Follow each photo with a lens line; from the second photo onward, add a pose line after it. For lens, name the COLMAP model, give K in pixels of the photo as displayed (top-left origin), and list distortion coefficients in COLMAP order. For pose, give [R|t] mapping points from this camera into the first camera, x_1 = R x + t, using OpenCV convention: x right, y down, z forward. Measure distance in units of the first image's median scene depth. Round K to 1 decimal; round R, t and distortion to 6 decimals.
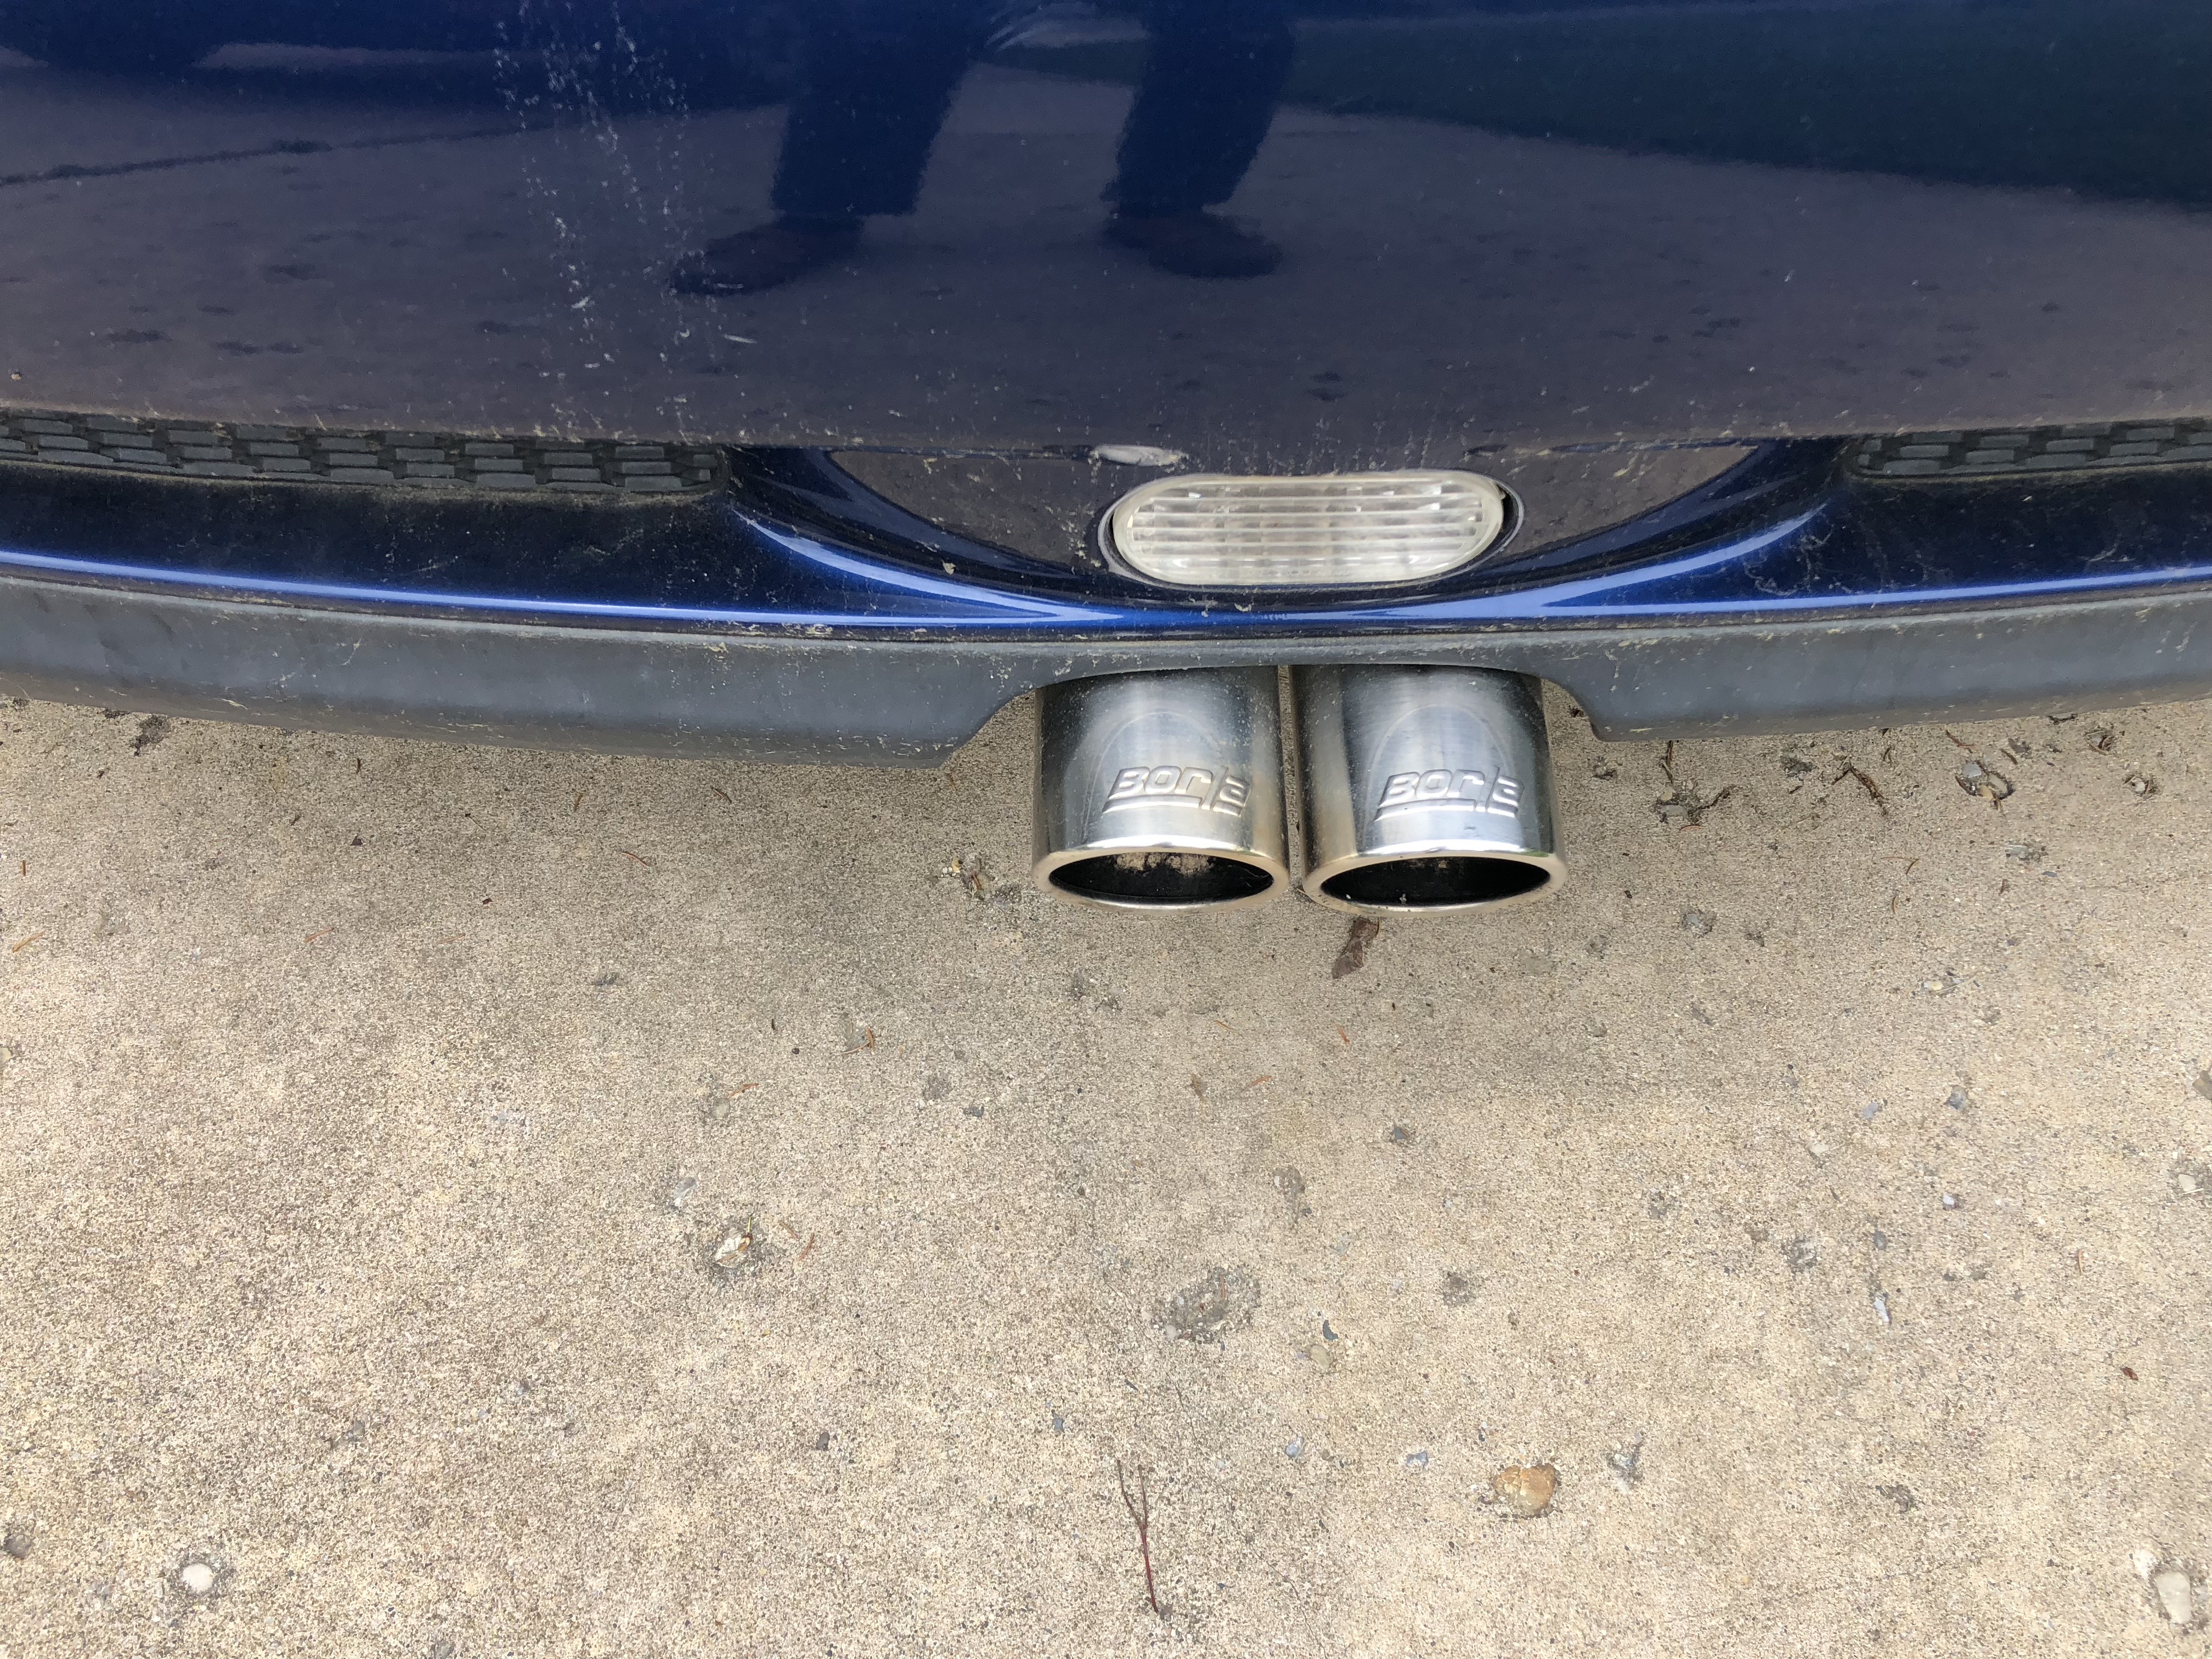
lens RADIAL K [[1815.9, 0, 1102.8], [0, 1815.9, 831.1], [0, 0, 1]] dist [0.006176, 0.004677]
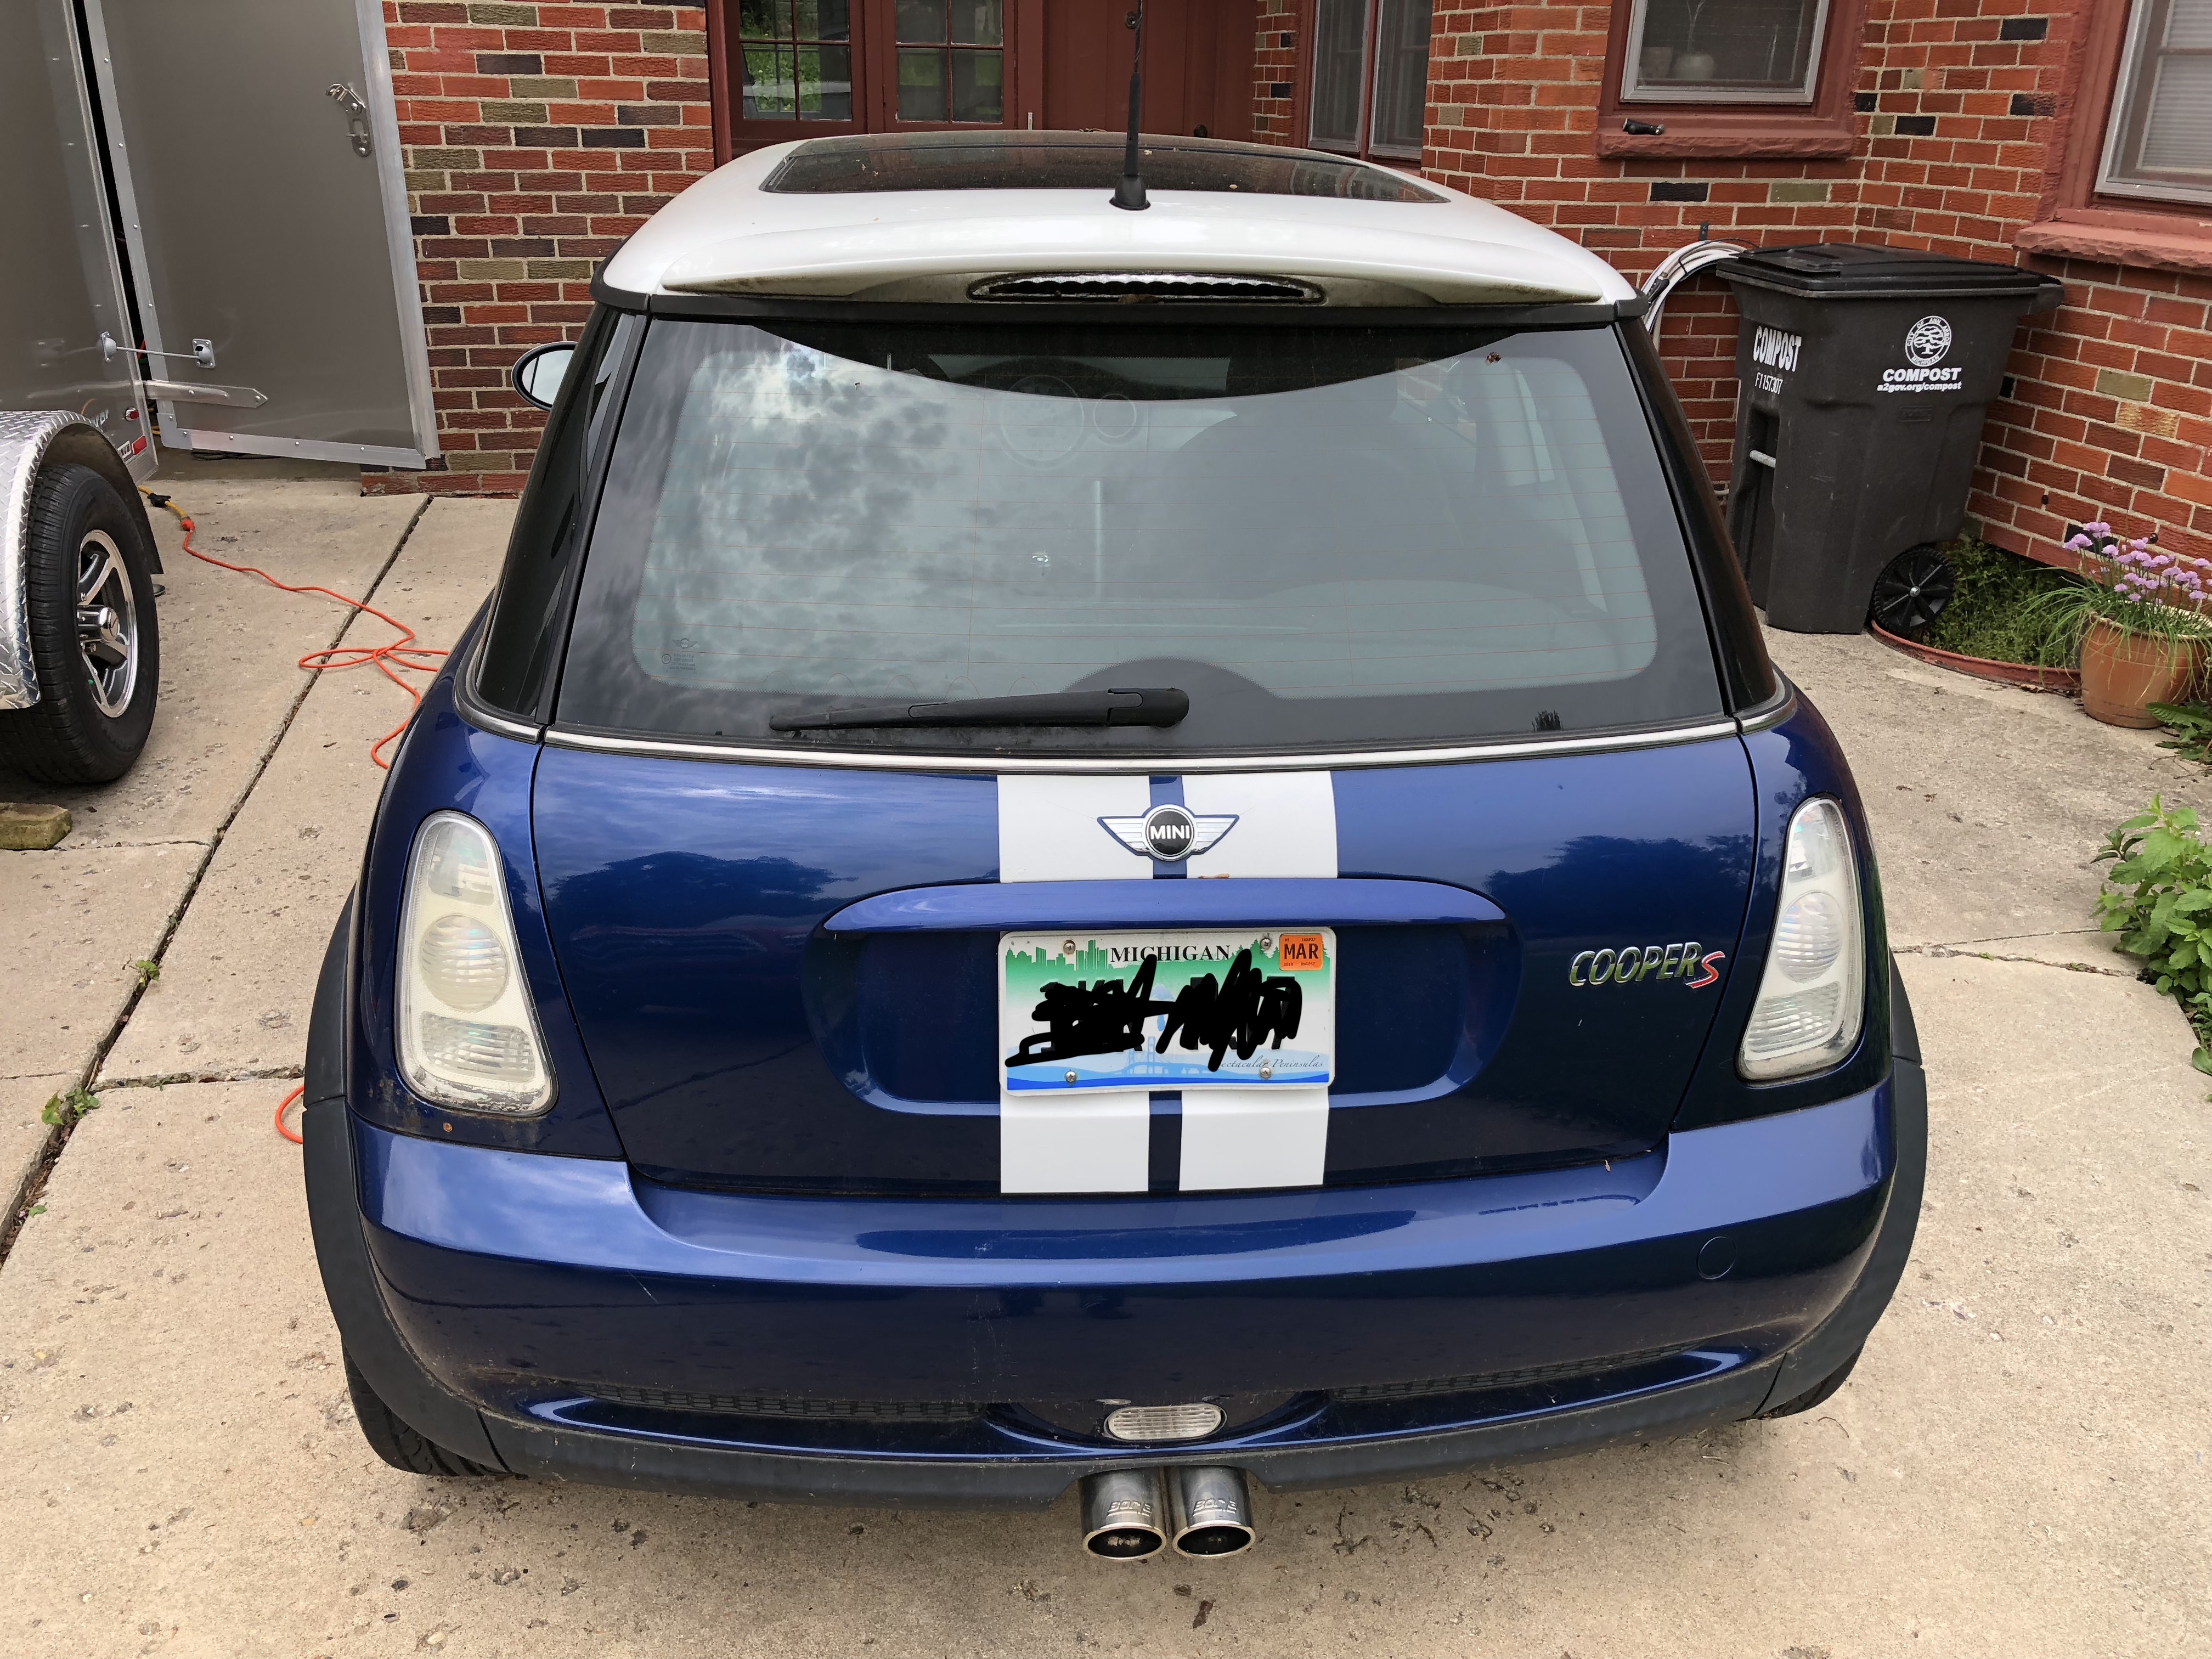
lens RADIAL K [[1815.9, 0, 1097.4], [0, 1815.9, 826.9], [0, 0, 1]] dist [0.006176, 0.004677]
pose [[0.997557, -0.010361, 0.069083, -0.210056], [0.041203, 0.885867, -0.462106, 0.365404], [-0.056411, 0.463824, 0.884130, -2.224737]]
